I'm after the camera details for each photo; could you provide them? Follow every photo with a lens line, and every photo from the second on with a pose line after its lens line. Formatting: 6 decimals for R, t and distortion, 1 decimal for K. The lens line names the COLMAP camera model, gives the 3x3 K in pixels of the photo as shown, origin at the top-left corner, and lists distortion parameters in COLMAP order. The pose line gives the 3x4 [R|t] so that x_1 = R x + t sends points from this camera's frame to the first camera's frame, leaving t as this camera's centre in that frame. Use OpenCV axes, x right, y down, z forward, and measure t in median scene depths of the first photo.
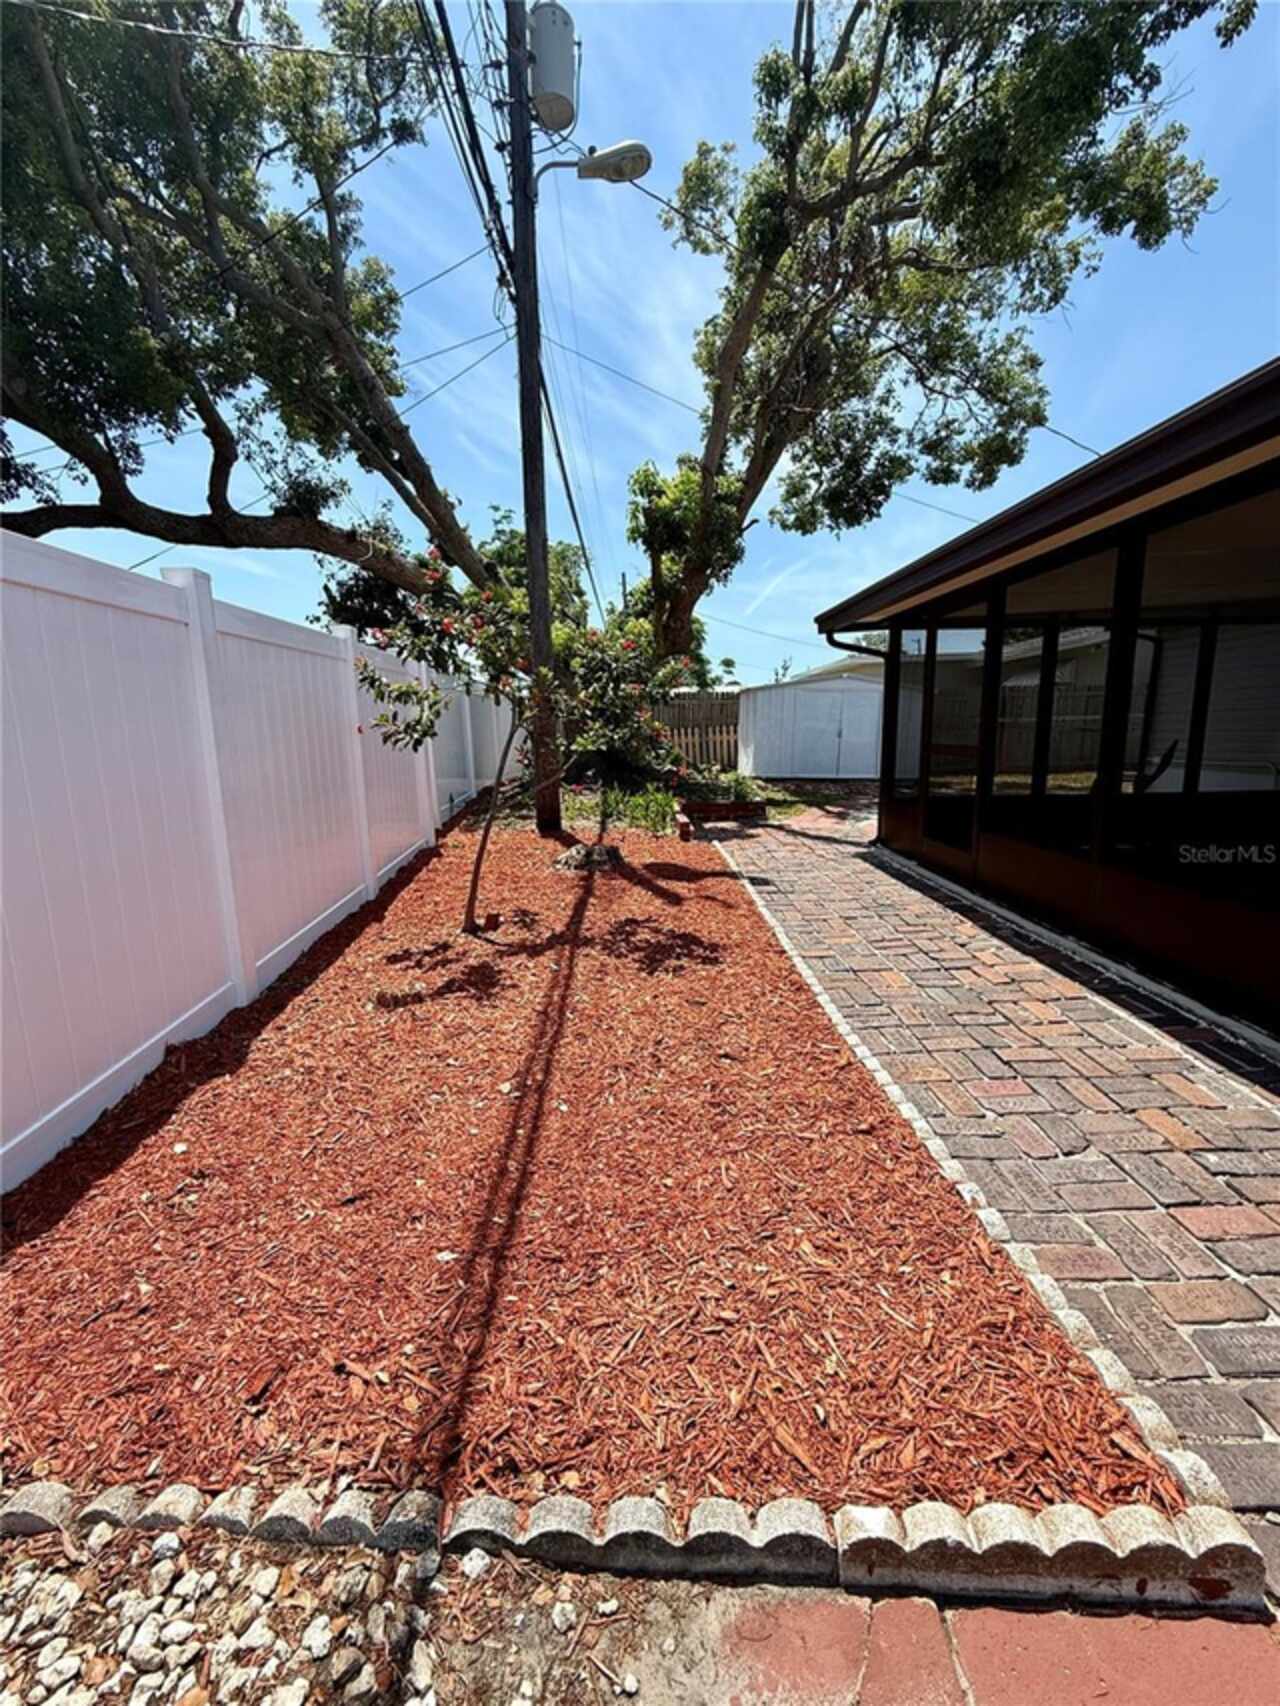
lens RADIAL K [[691.4, 0, 640.4], [0, 691.4, 856.8], [0, 0, 1]] dist [0.000110, -0.000691]
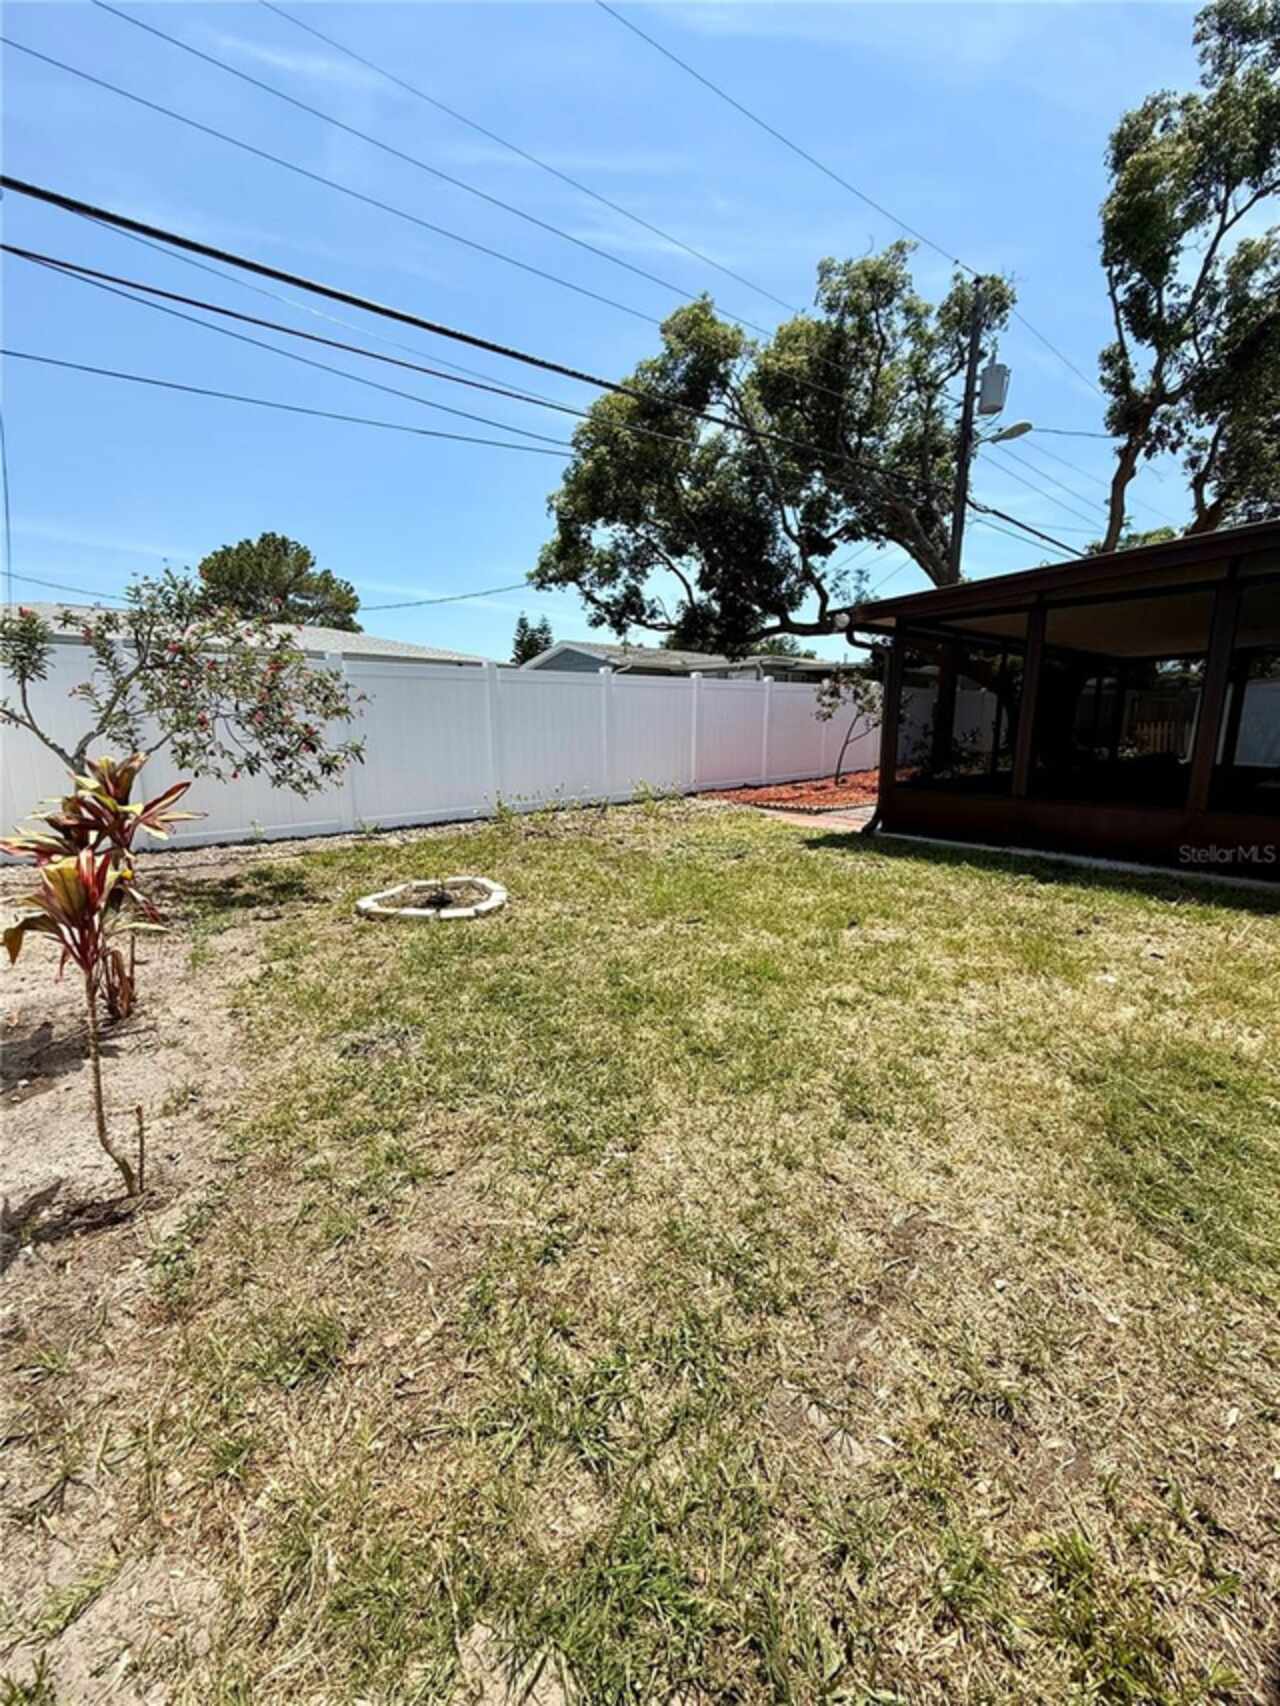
lens RADIAL K [[691.4, 0, 642.7], [0, 691.4, 862.5], [0, 0, 1]] dist [0.000110, -0.000691]
pose [[0.632191, 0.173659, -0.755101, 0.743449], [-0.158457, 0.982939, 0.093393, 0.142292], [0.758437, 0.060609, 0.648922, -0.749980]]
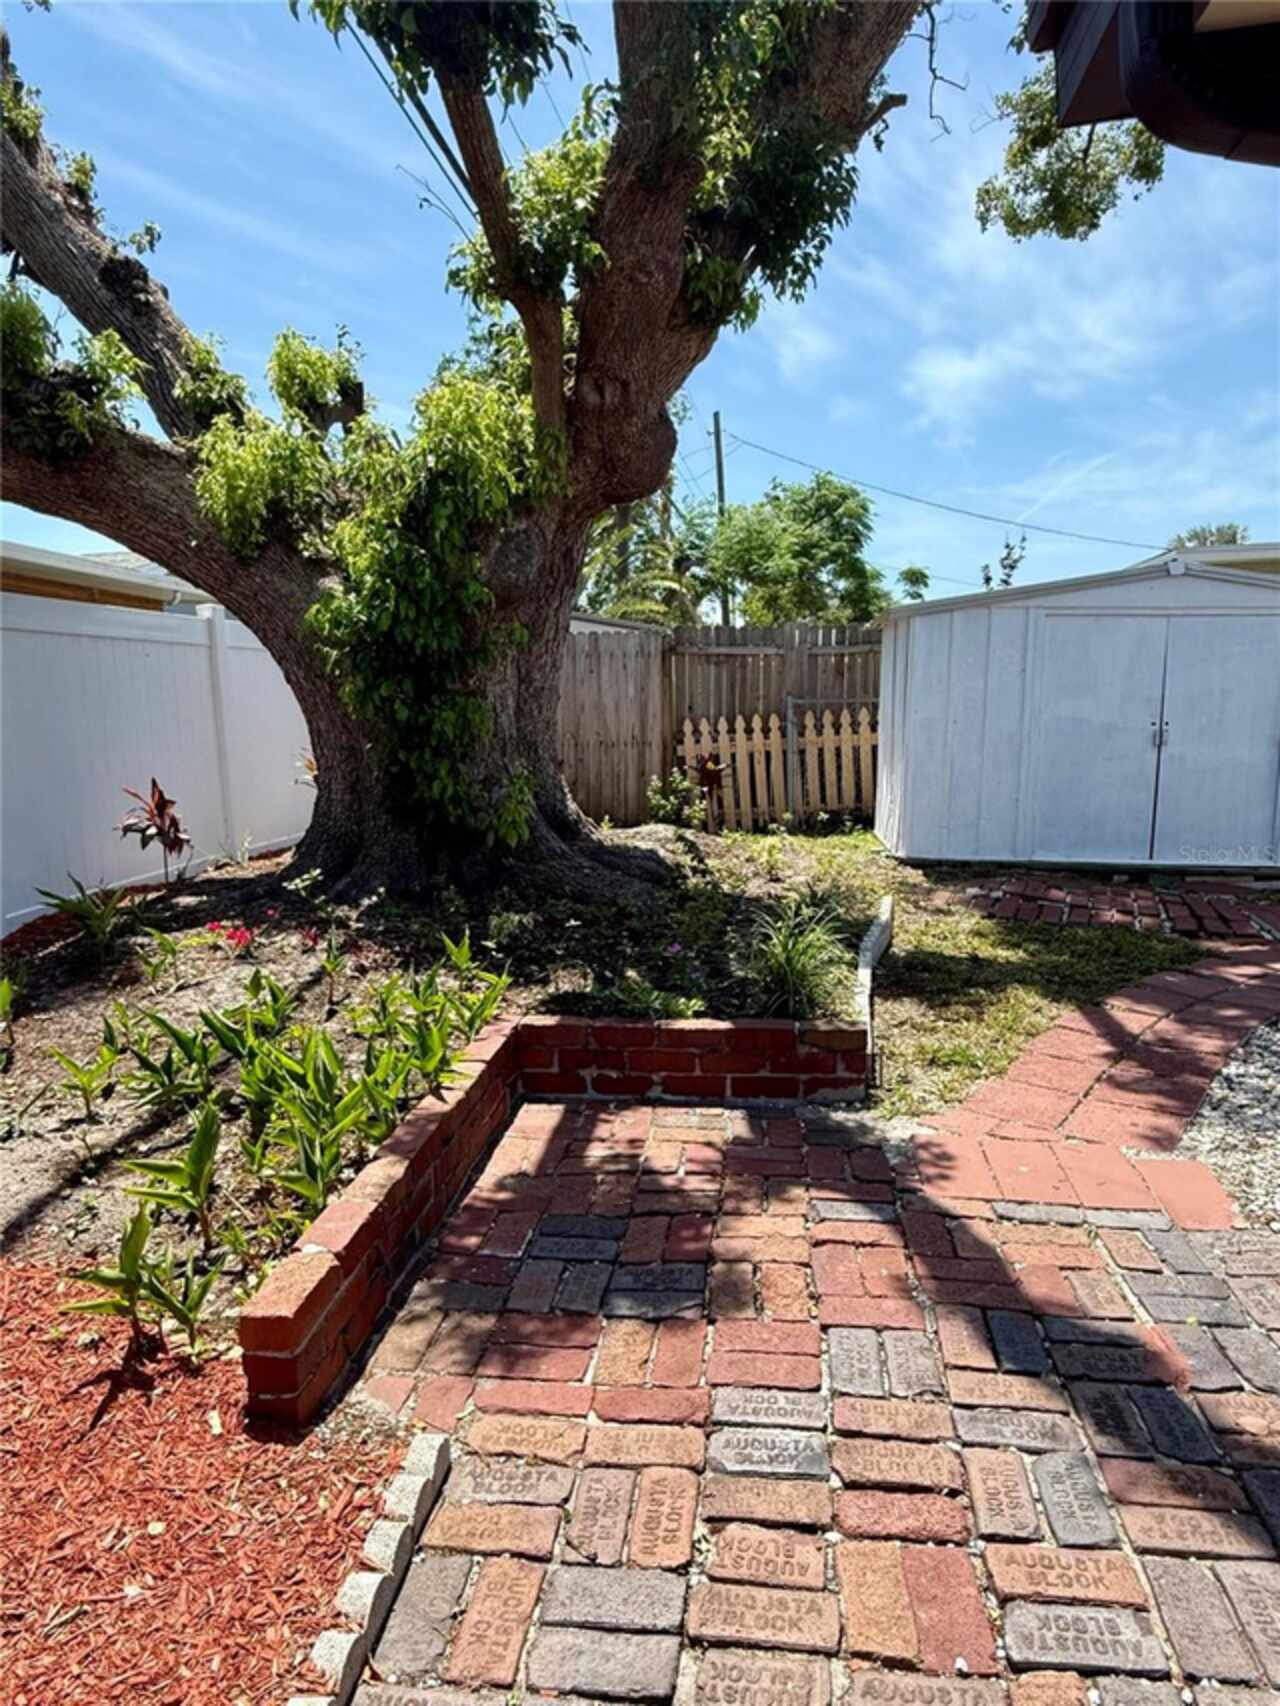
lens RADIAL K [[1102.8, 0, 642.7], [0, 1102.8, 860.4], [0, 0, 1]] dist [-0.000077, 0.000386]
pose [[0.989494, 0.018808, -0.143347, 0.164208], [-0.024137, 0.999077, -0.035533, -0.130879], [0.142546, 0.038620, 0.989034, 0.606169]]
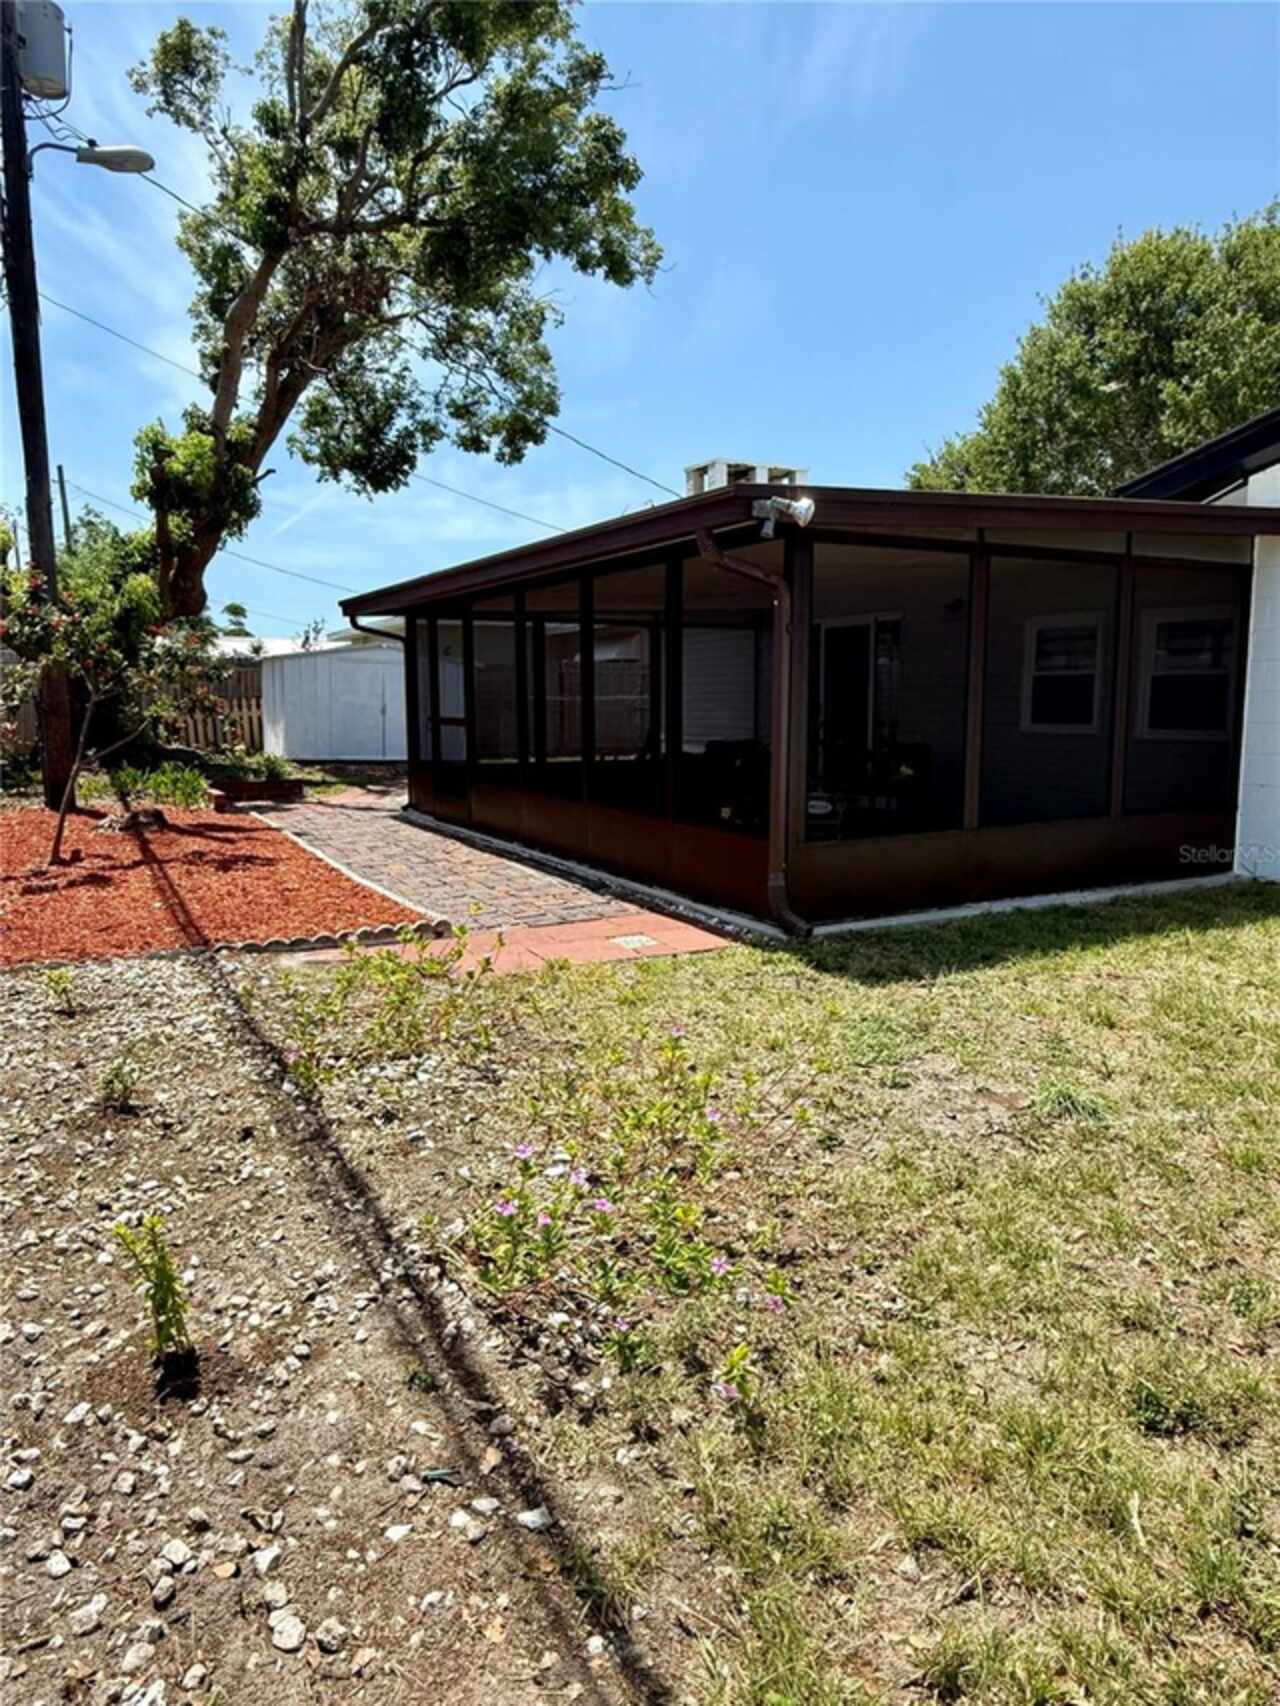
lens RADIAL K [[1102.8, 0, 636.2], [0, 1102.8, 851.4], [0, 0, 1]] dist [-0.000077, 0.000386]
pose [[0.889795, -0.044925, 0.454143, -0.104613], [0.068300, 0.997044, -0.035189, 0.105986], [-0.451220, 0.062329, 0.890234, -0.559357]]
